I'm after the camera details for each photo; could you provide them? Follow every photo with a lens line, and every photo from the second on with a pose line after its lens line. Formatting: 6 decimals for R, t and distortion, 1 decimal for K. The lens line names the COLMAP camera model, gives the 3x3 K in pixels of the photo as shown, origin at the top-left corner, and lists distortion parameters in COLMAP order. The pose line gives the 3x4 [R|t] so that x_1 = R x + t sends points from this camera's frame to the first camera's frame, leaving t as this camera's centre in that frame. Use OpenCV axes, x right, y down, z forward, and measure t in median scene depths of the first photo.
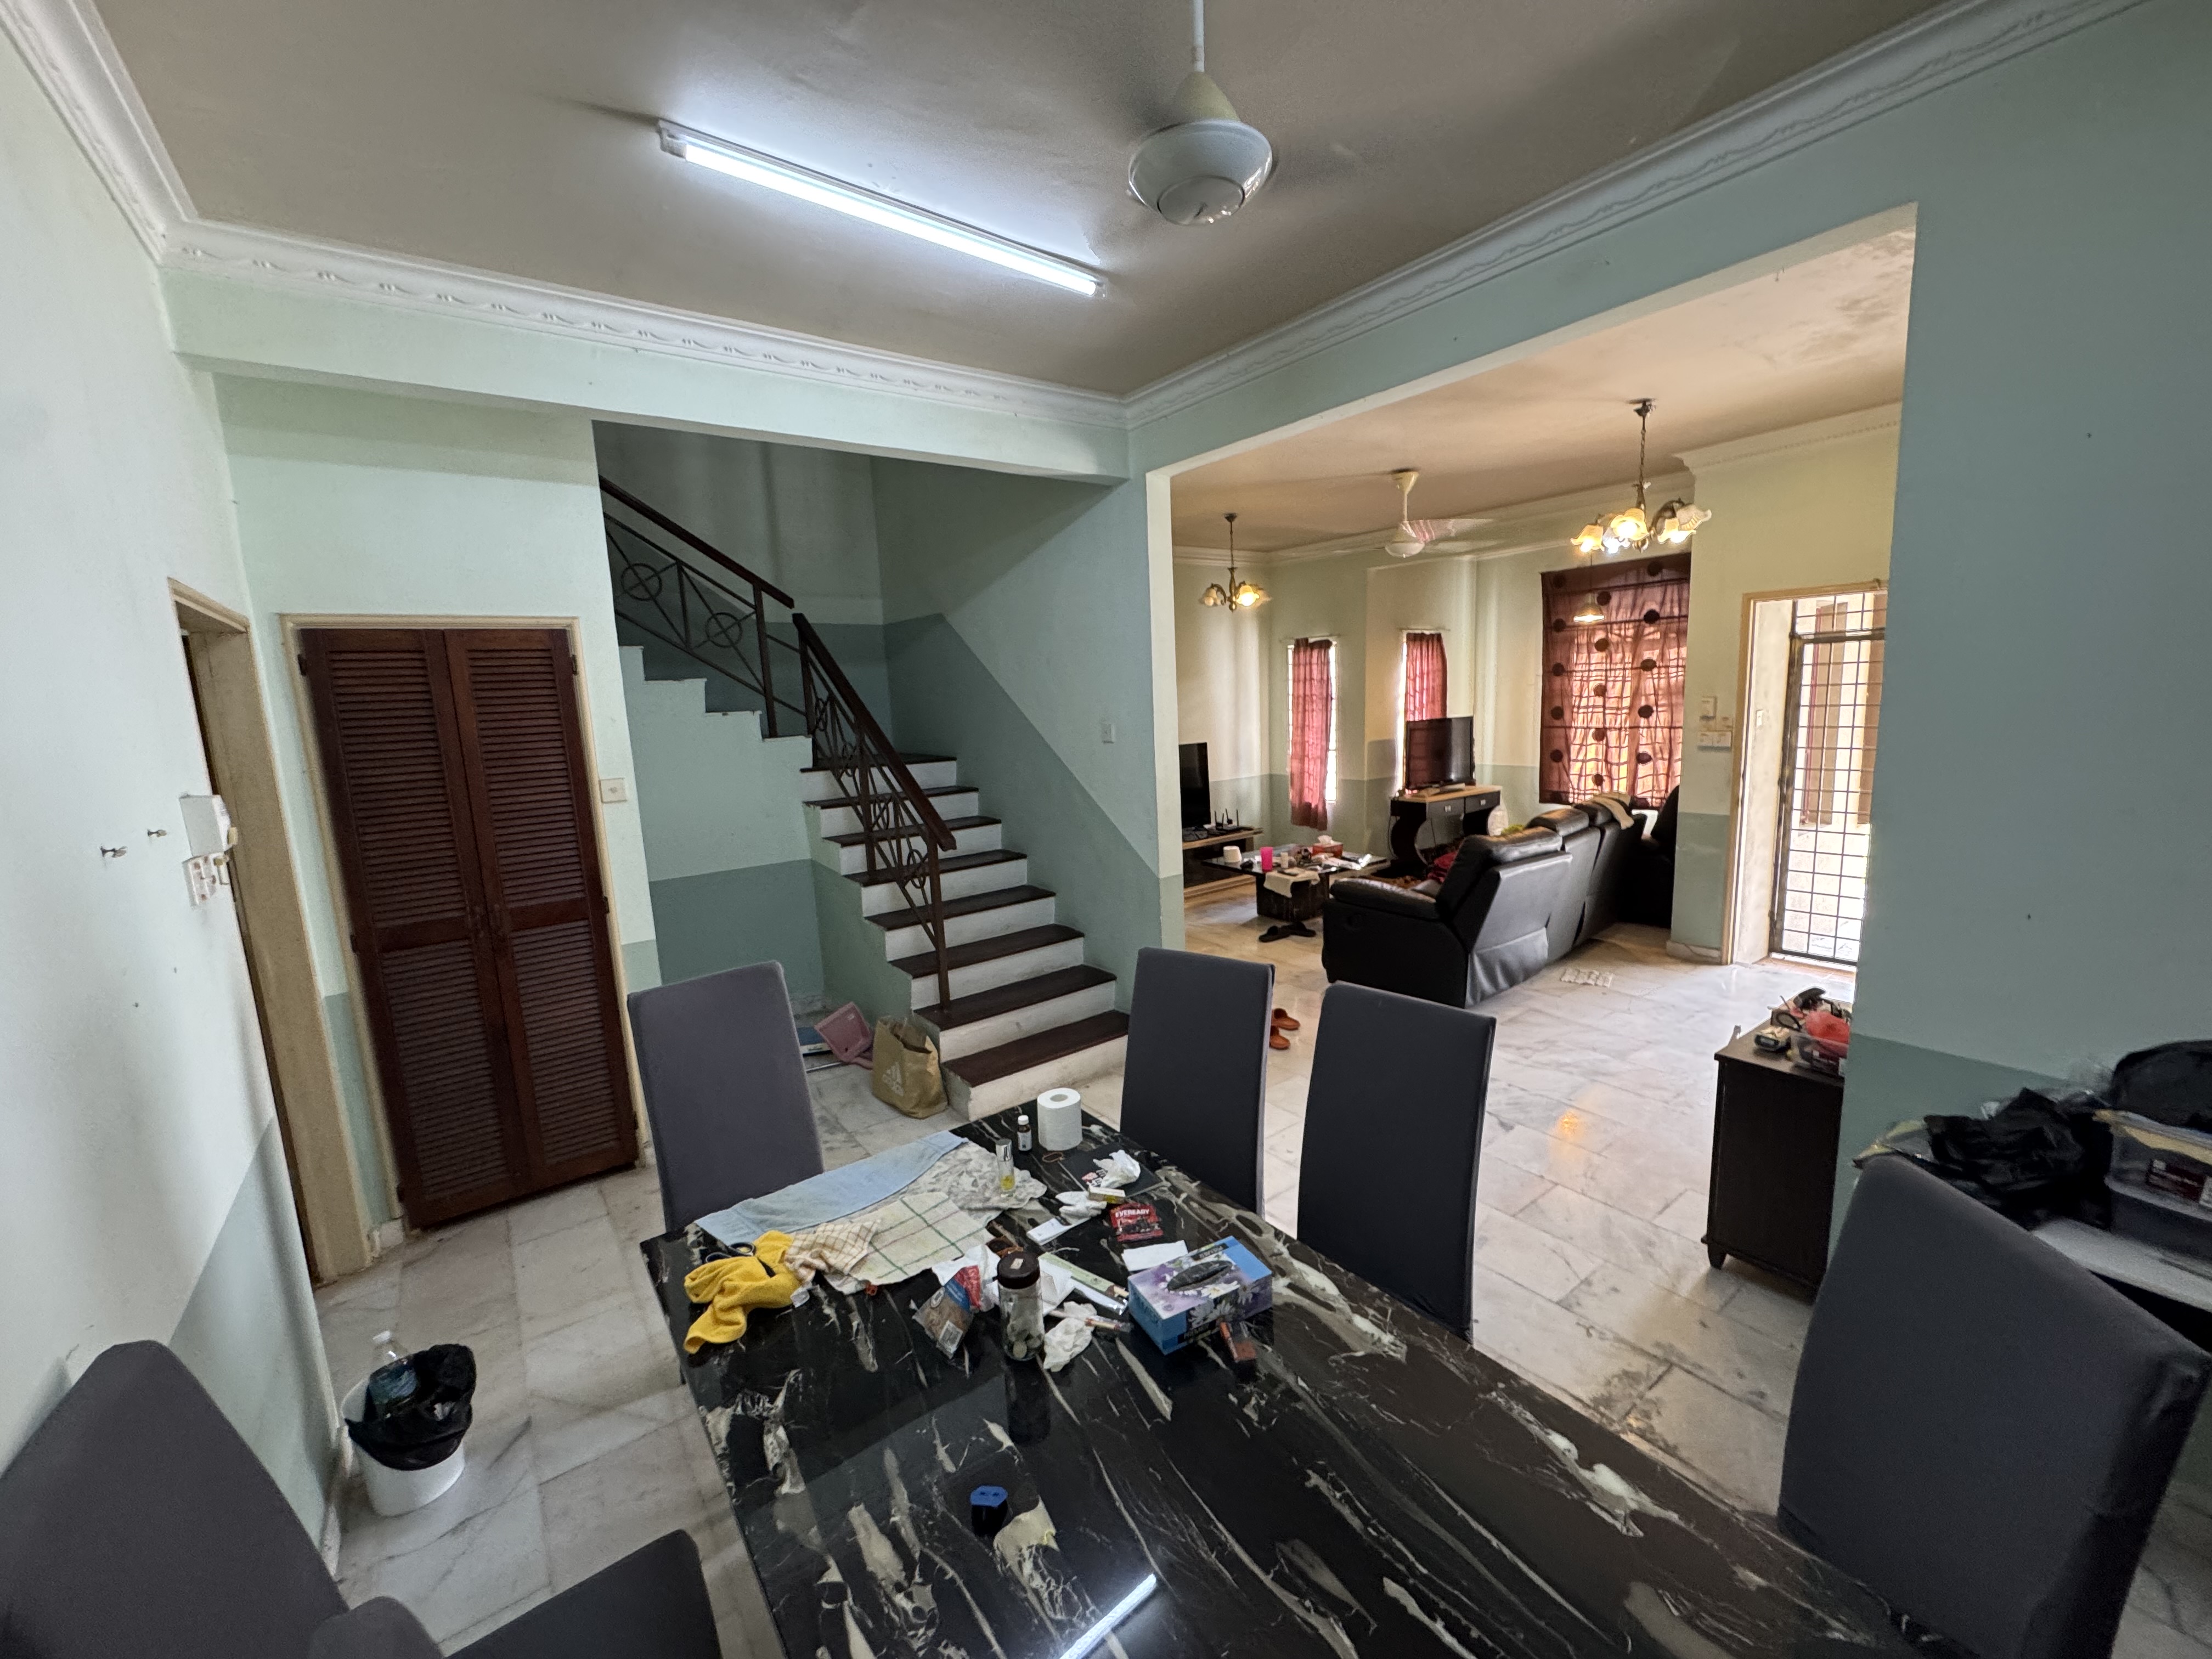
lens RADIAL K [[886.5, 0, 1106.0], [0, 886.5, 829.5], [0, 0, 1]] dist [0.002999, -0.000069]
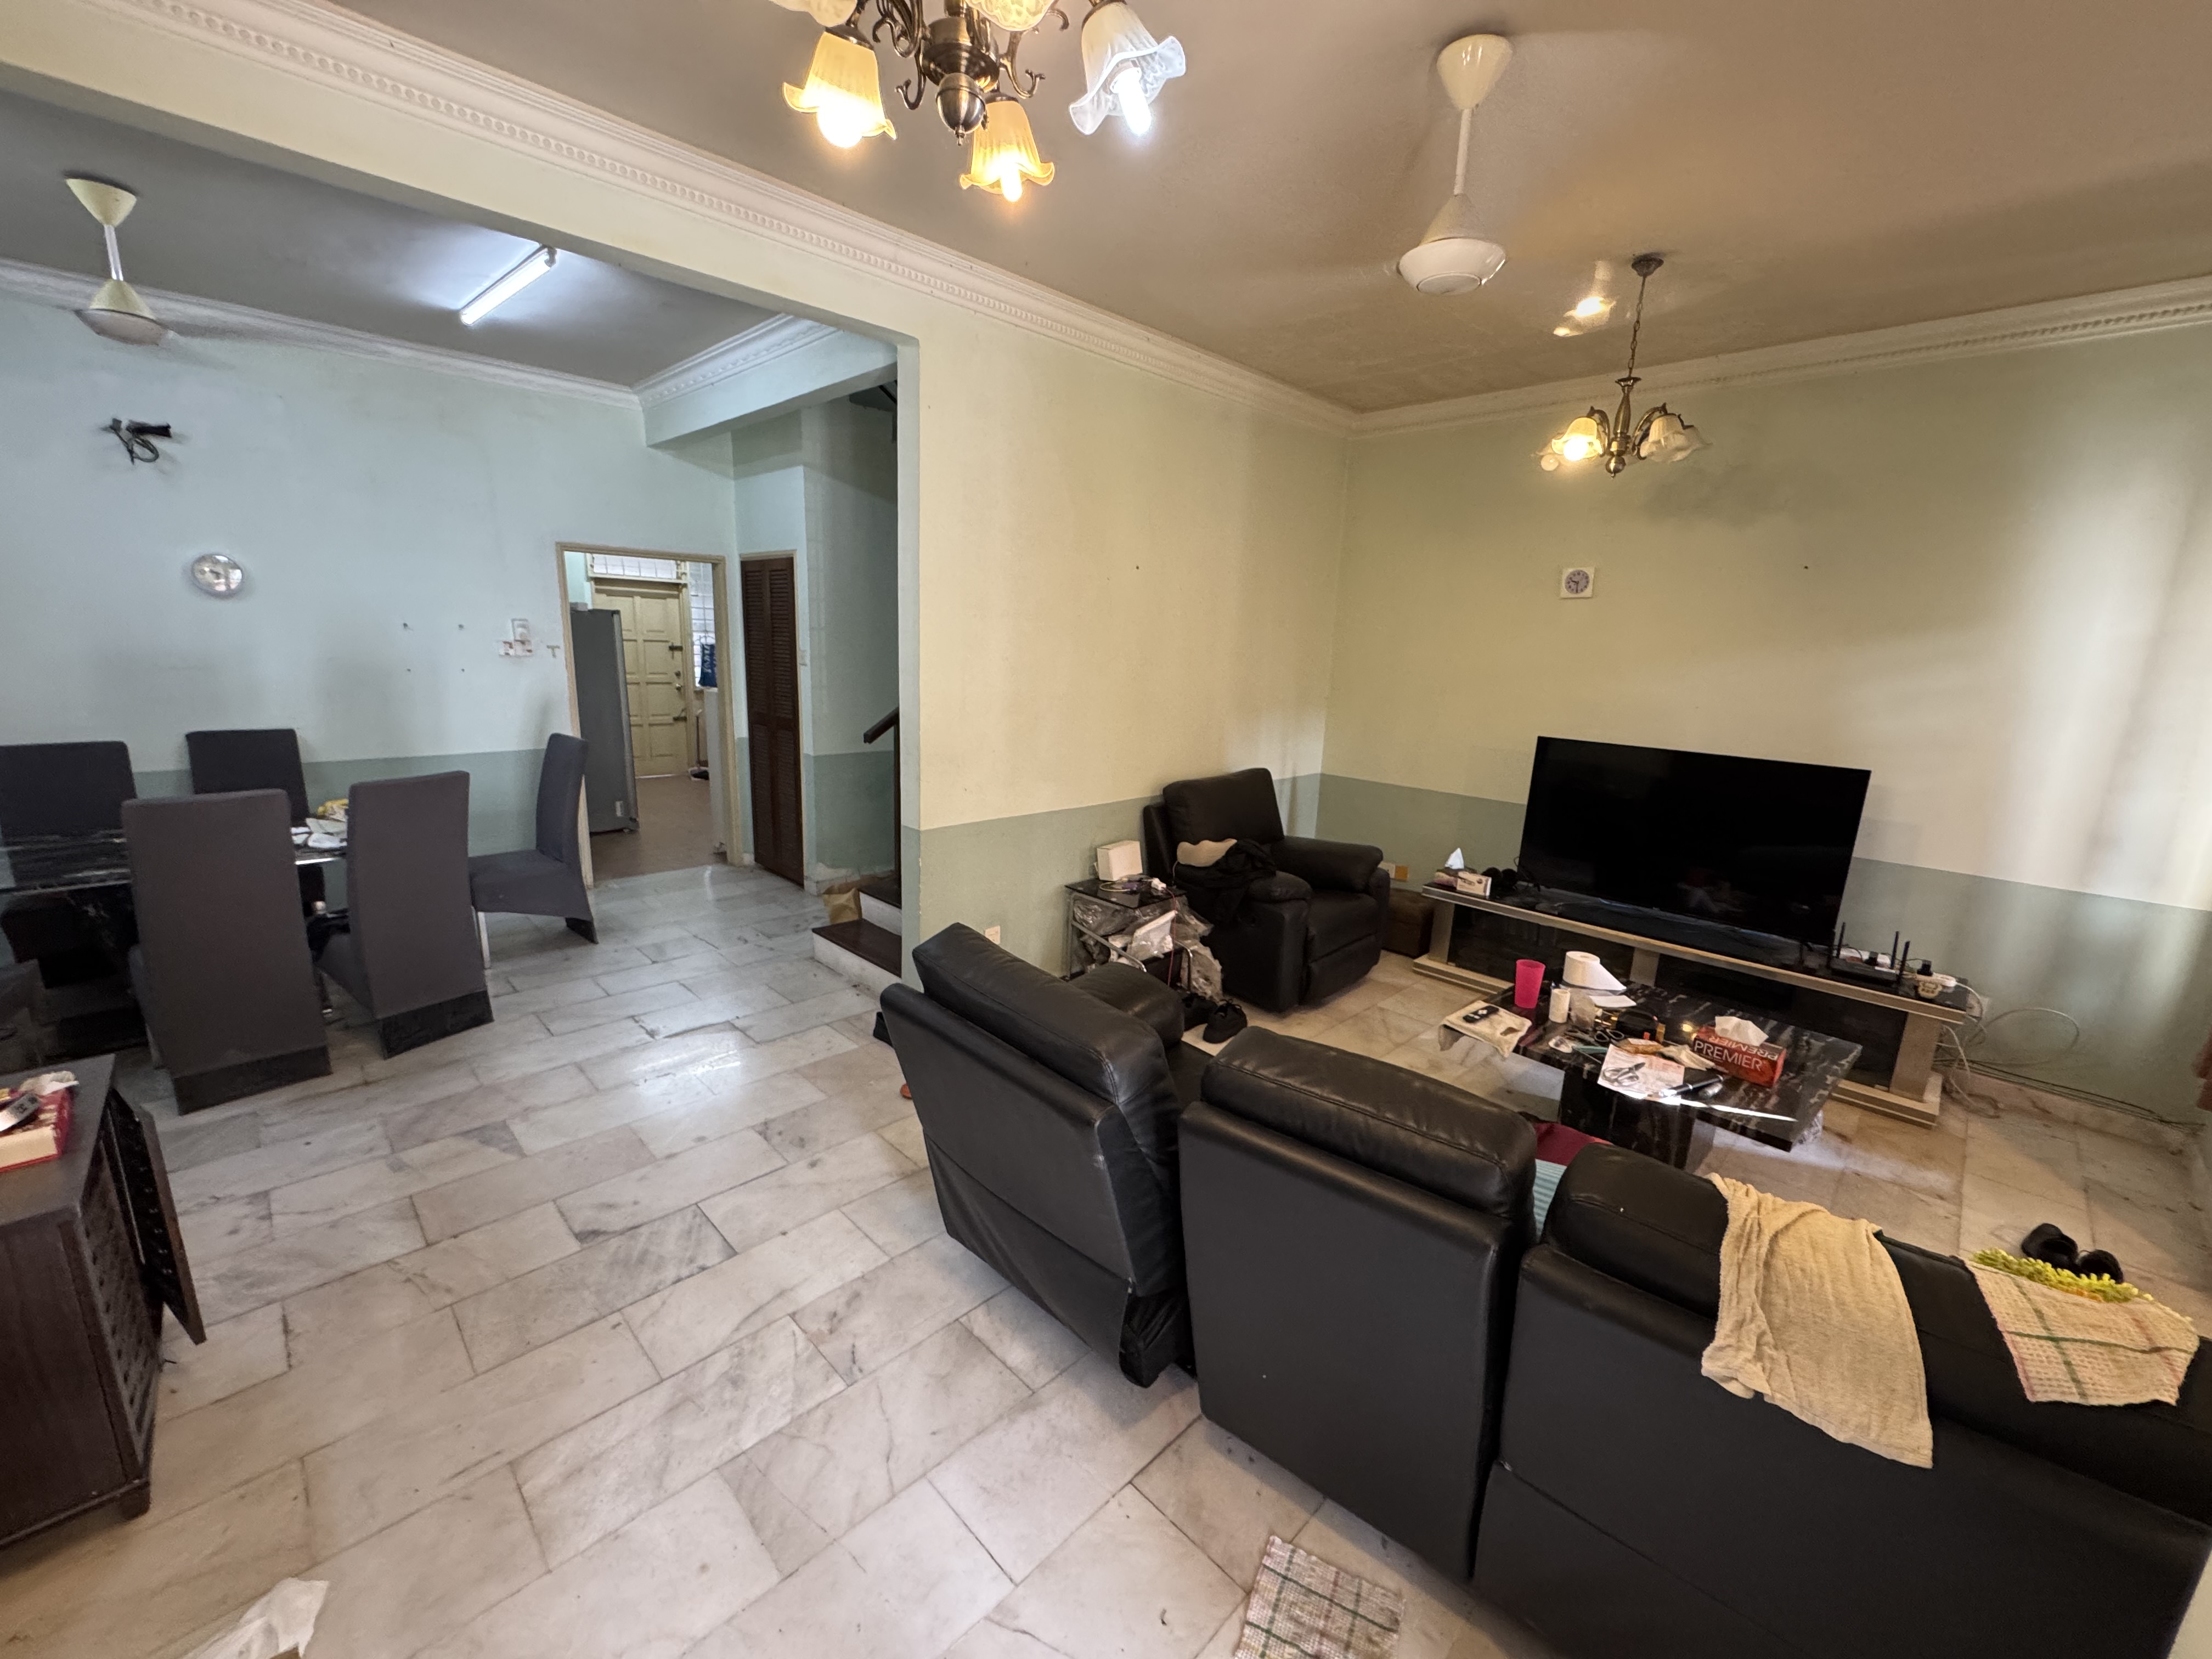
lens RADIAL K [[886.5, 0, 1106.0], [0, 886.5, 829.5], [0, 0, 1]] dist [0.002999, -0.000069]
pose [[0.141186, 0.262544, -0.954535, 0.865594], [-0.196313, 0.952471, 0.232939, -0.172421], [0.970323, 0.154500, 0.186017, 0.957240]]
